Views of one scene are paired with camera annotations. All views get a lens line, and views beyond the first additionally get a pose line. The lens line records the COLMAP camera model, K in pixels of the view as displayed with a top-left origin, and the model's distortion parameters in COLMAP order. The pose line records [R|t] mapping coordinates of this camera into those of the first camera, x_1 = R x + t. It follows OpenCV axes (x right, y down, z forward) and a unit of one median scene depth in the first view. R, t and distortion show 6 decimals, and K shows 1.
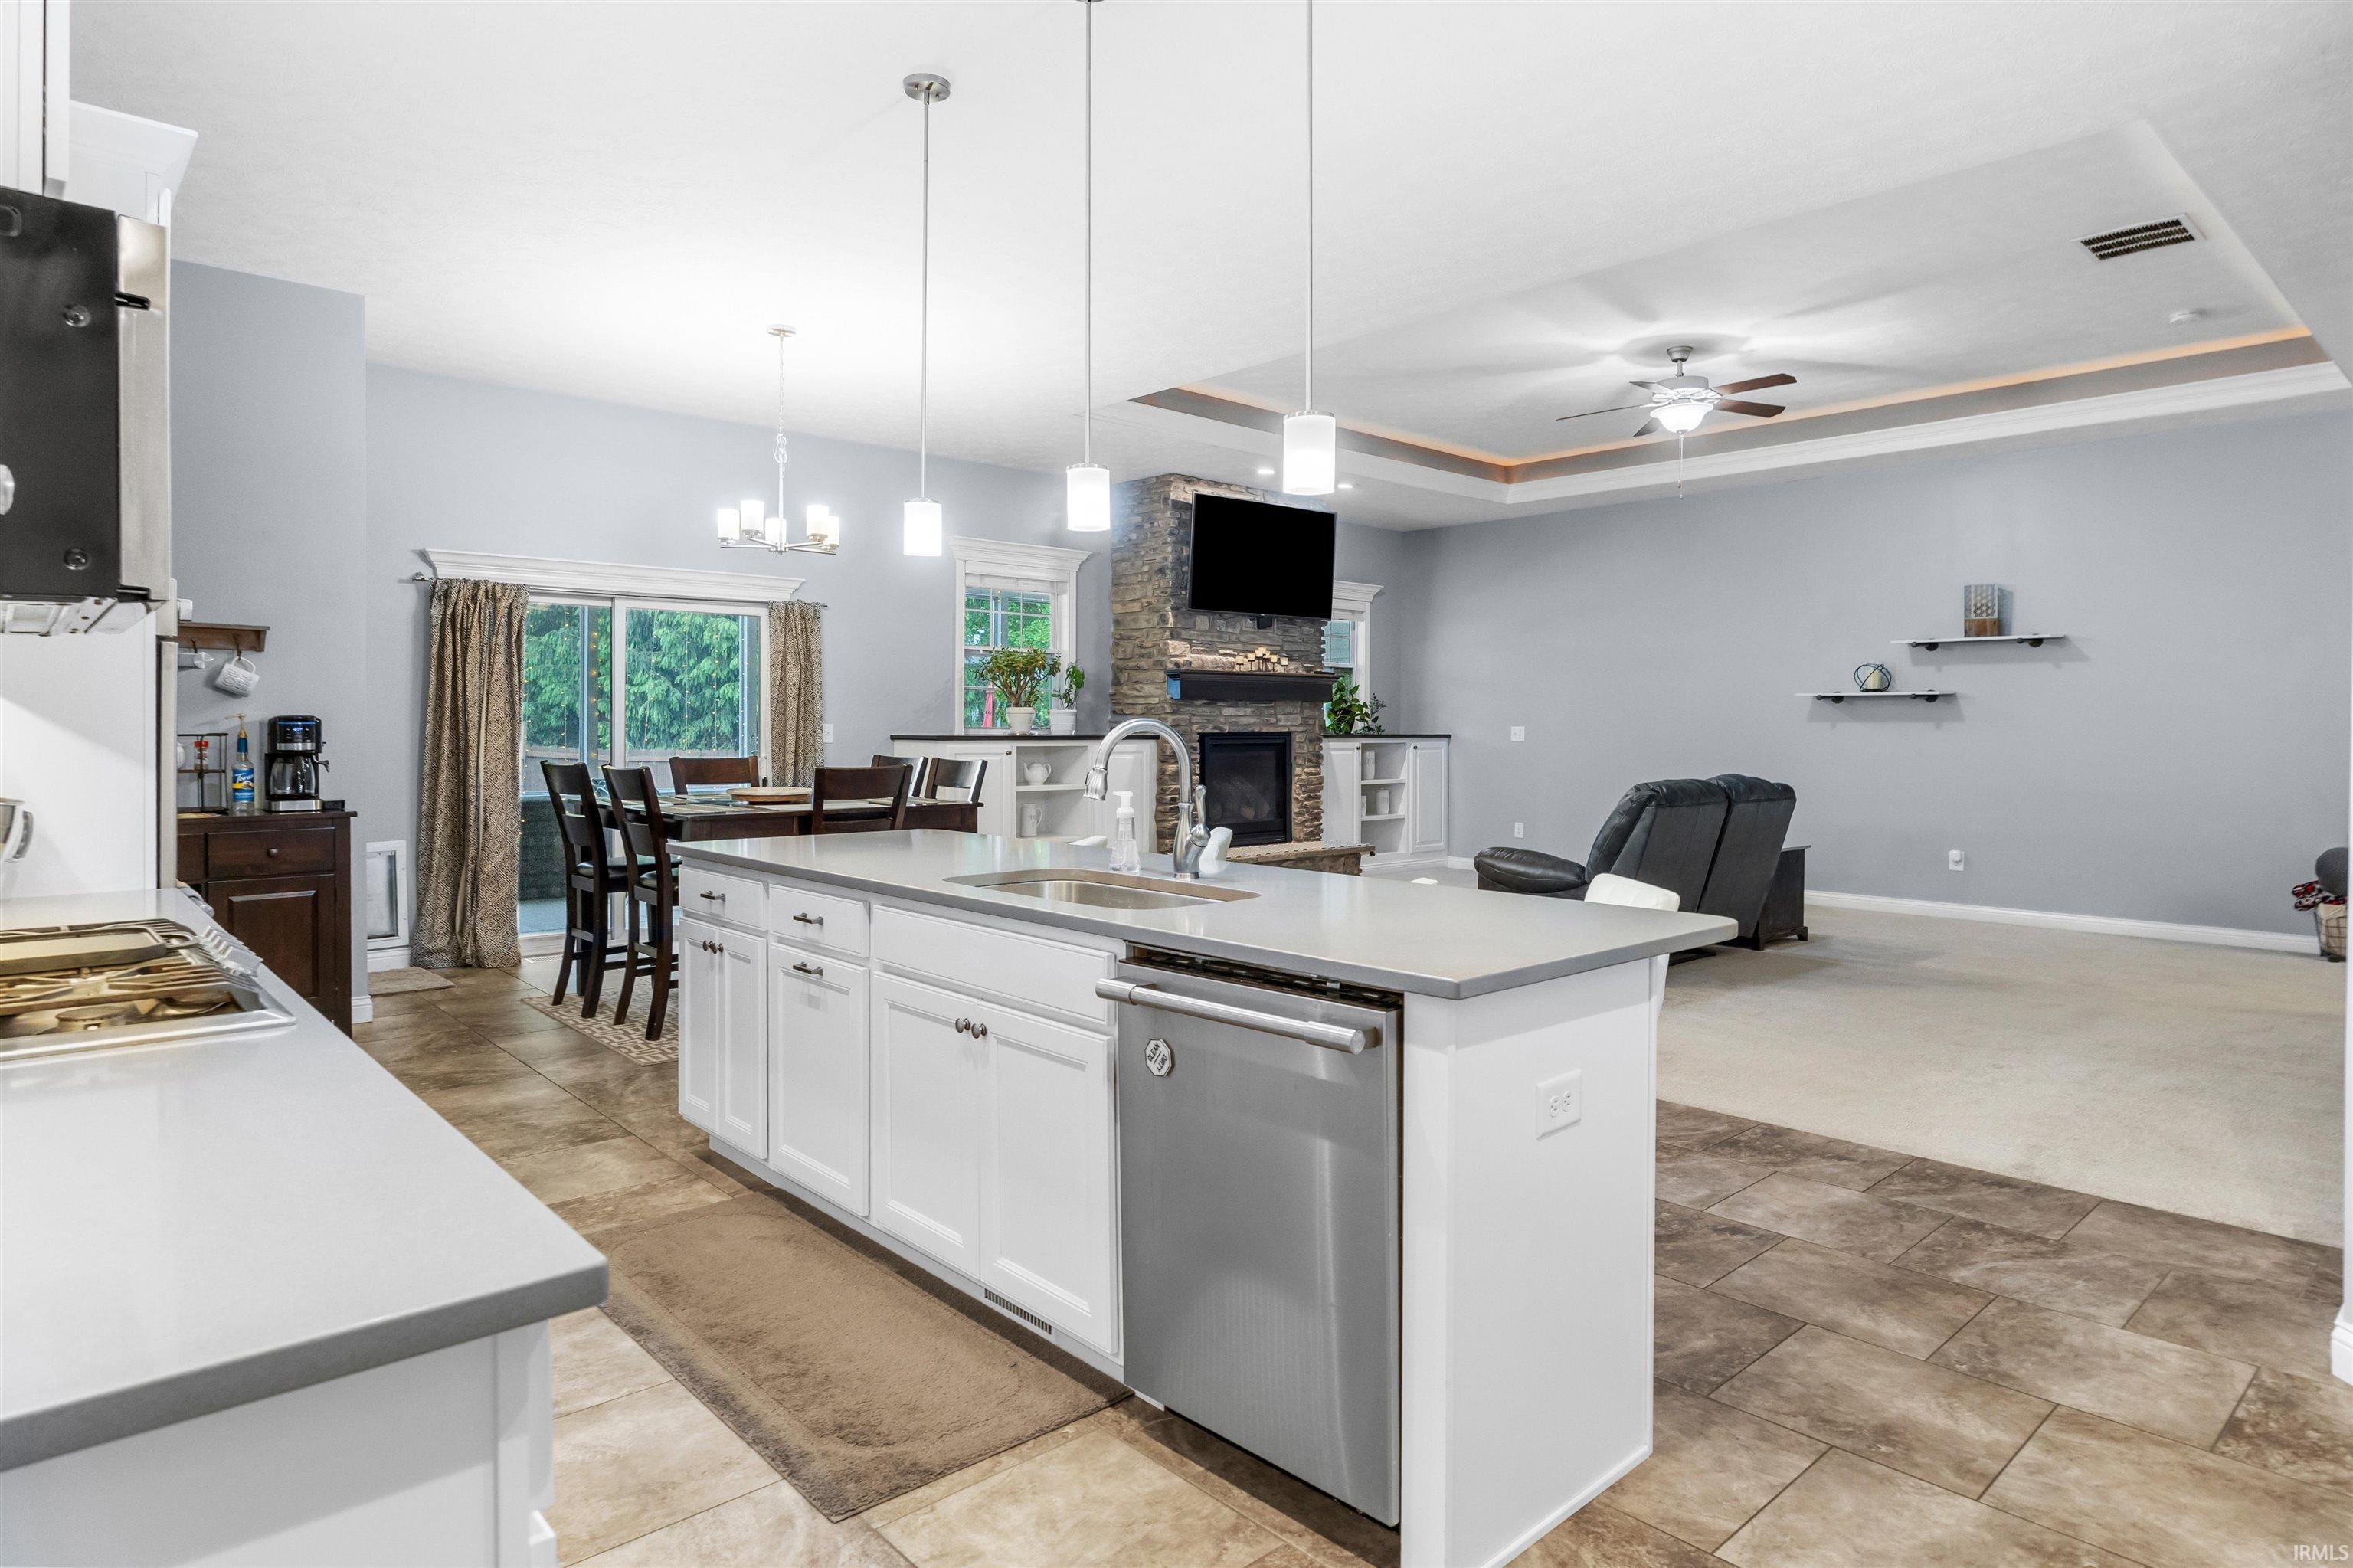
lens RADIAL K [[1330.2, 0, 1181.5], [0, 1330.2, 738.8], [0, 0, 1]] dist [0.003524, 0.000463]
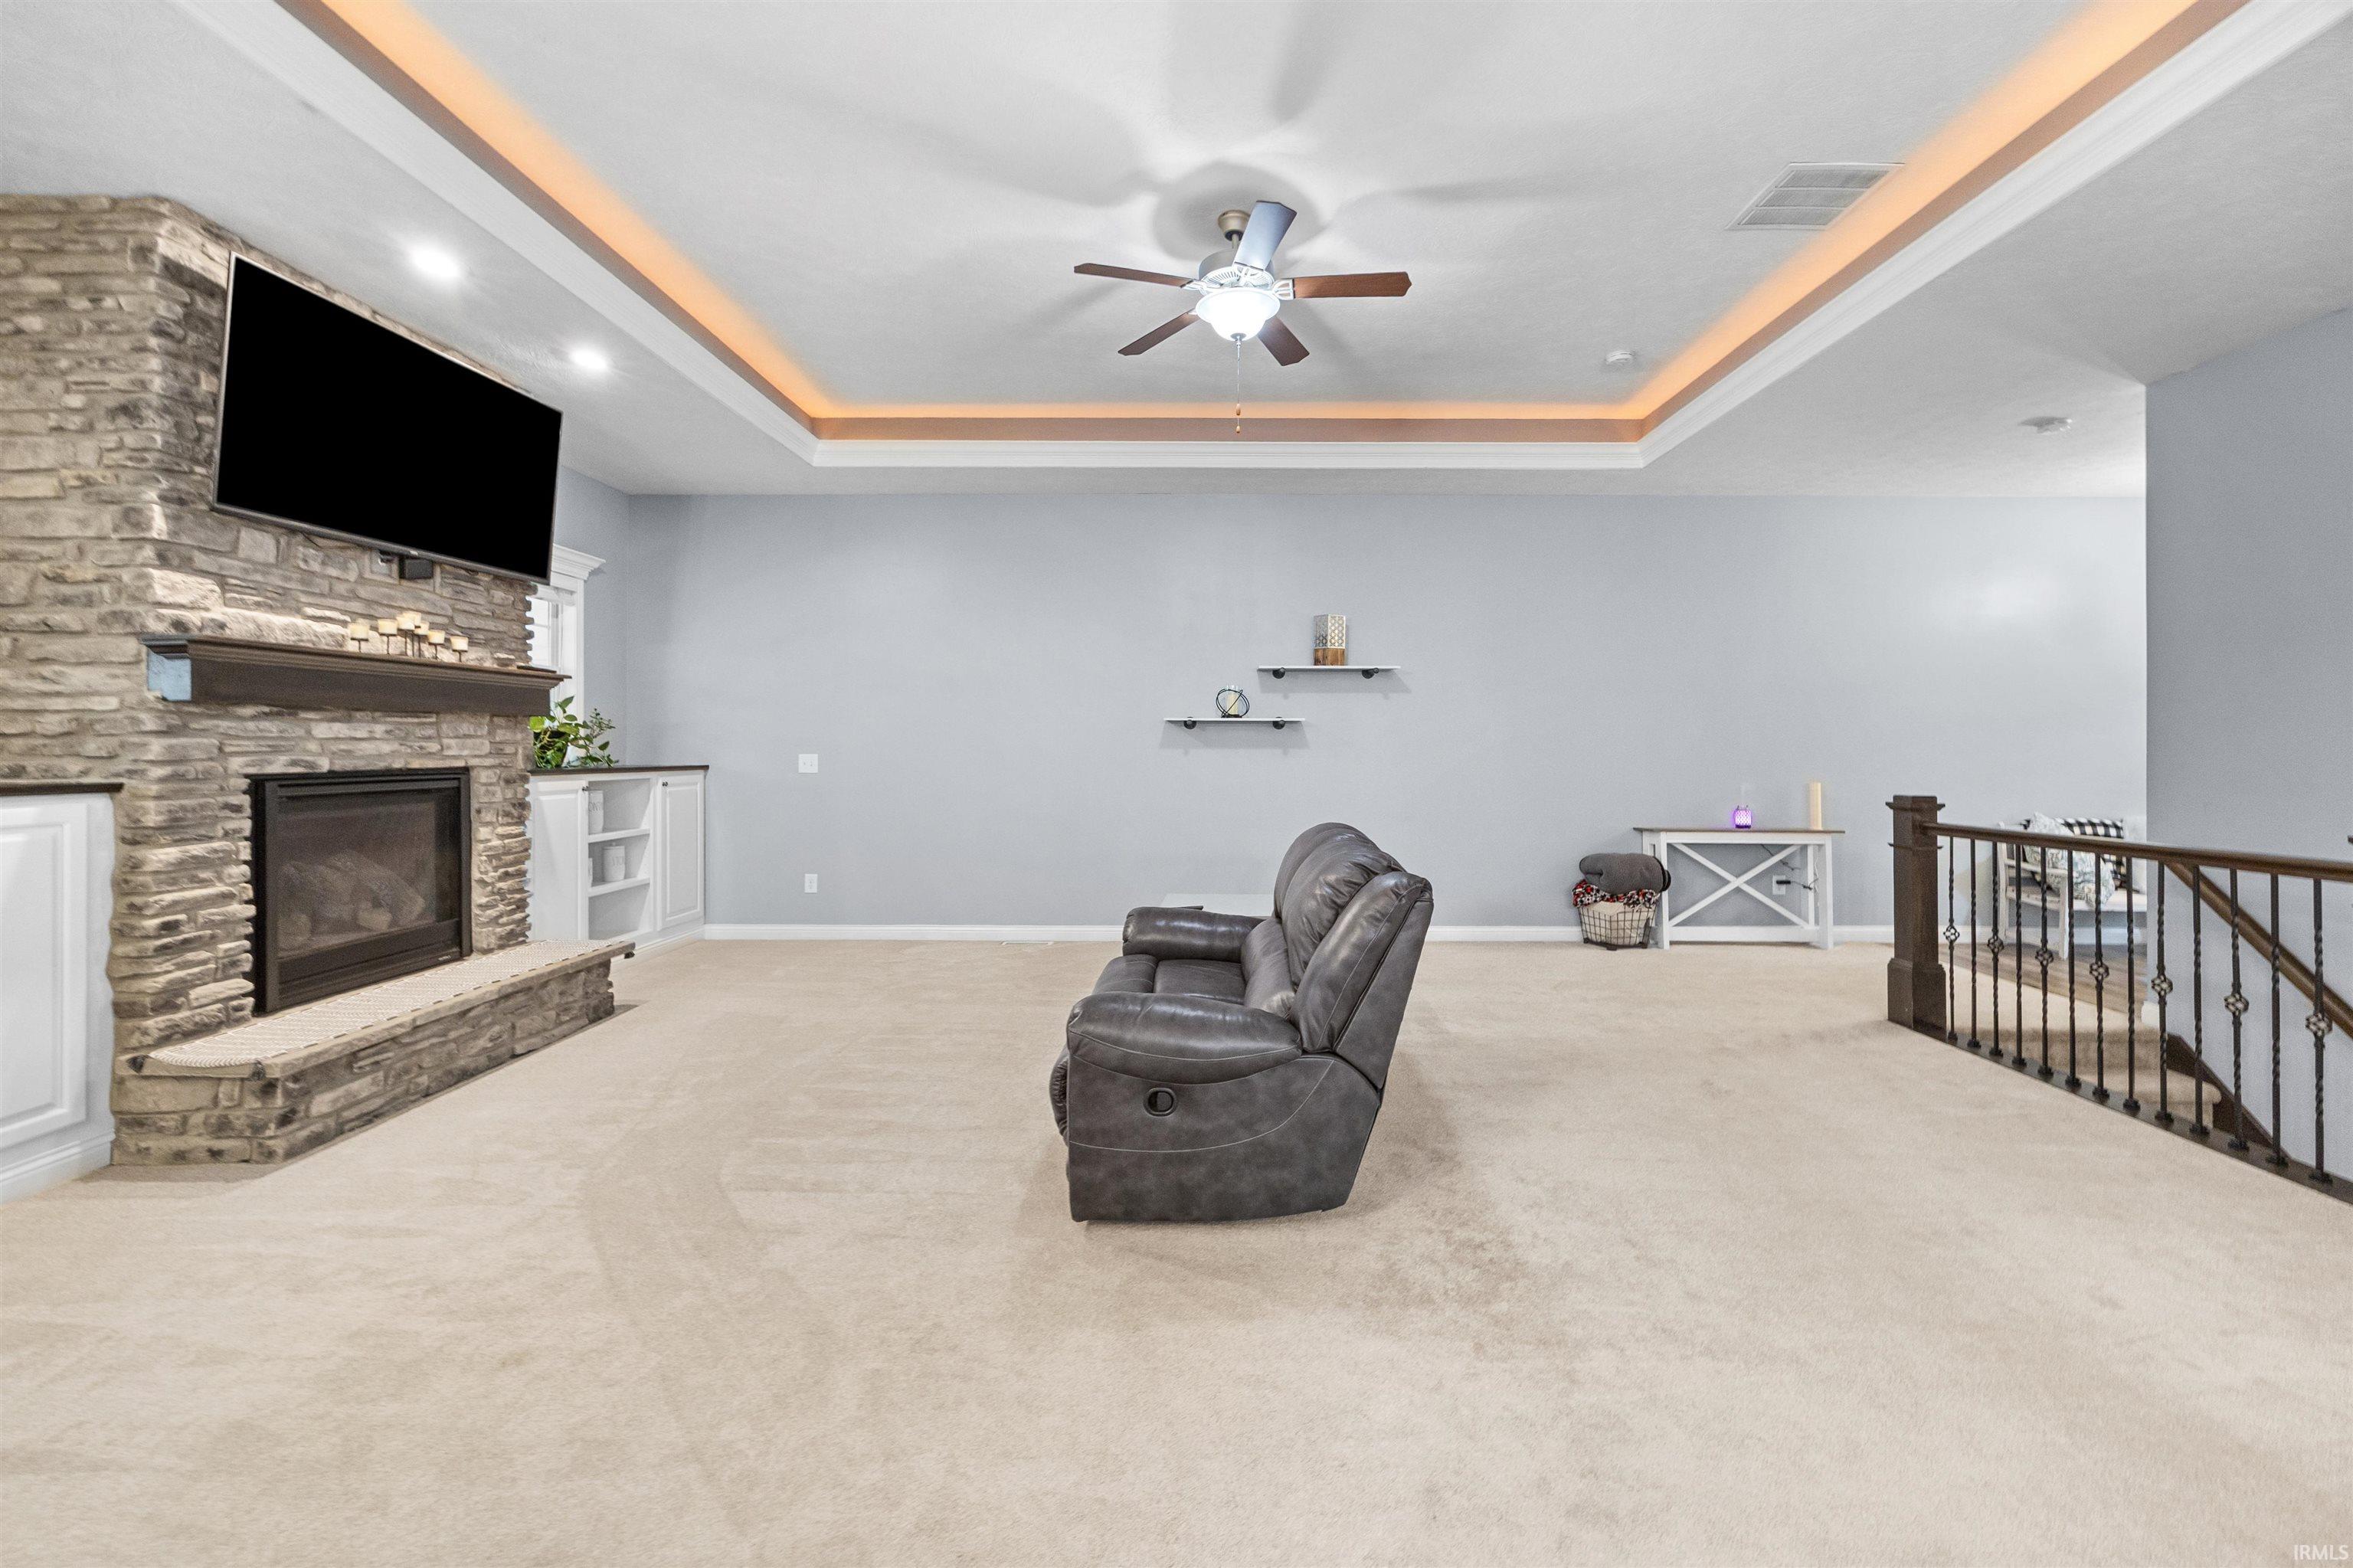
lens RADIAL K [[931.7, 0, 1197.4], [0, 931.7, 747.7], [0, 0, 1]] dist [-0.003911, 0.000369]
pose [[0.678765, -0.001833, 0.734353, -0.000208], [0.010283, 0.999923, -0.007009, -0.007836], [-0.734283, 0.012309, 0.678732, 0.503744]]
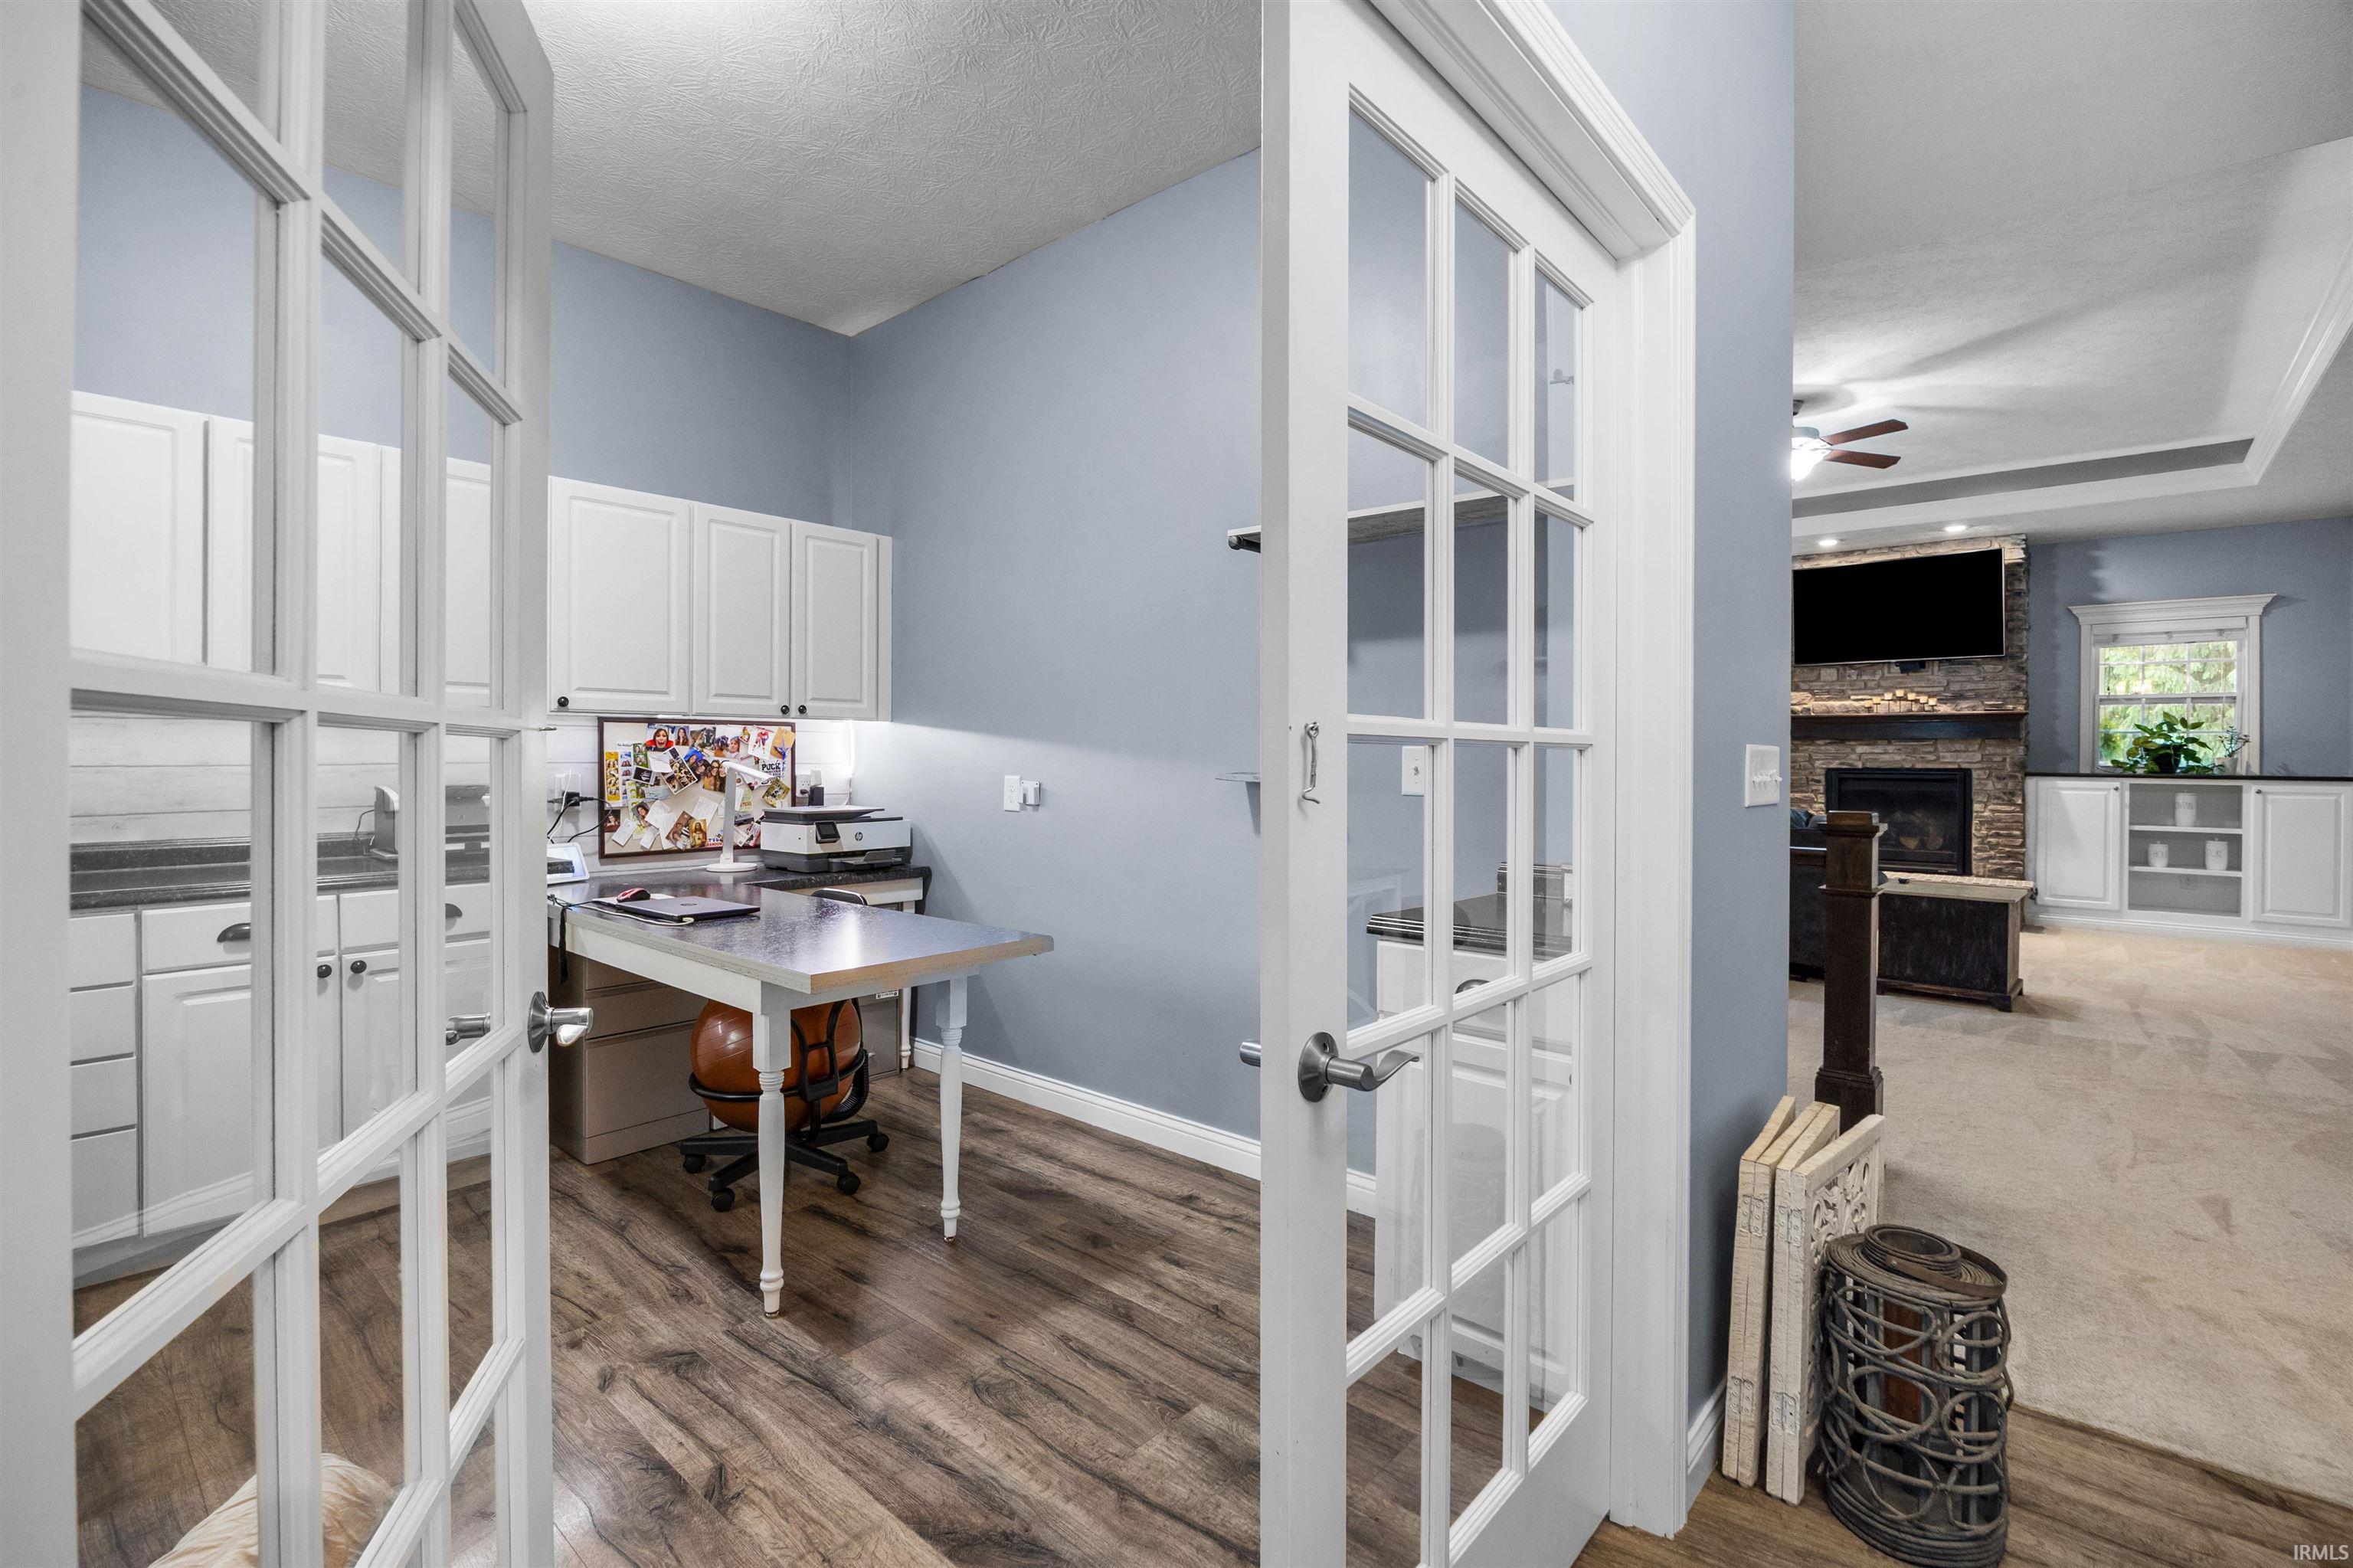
lens RADIAL K [[1072.8, 0, 1174.9], [0, 1072.8, 762.2], [0, 0, 1]] dist [-0.000327, -0.000057]
pose [[0.117147, 0.001718, -0.993113, 0.856224], [-0.019878, 0.999802, -0.000615, 0.002447], [0.992916, 0.019813, 0.117158, 0.303396]]
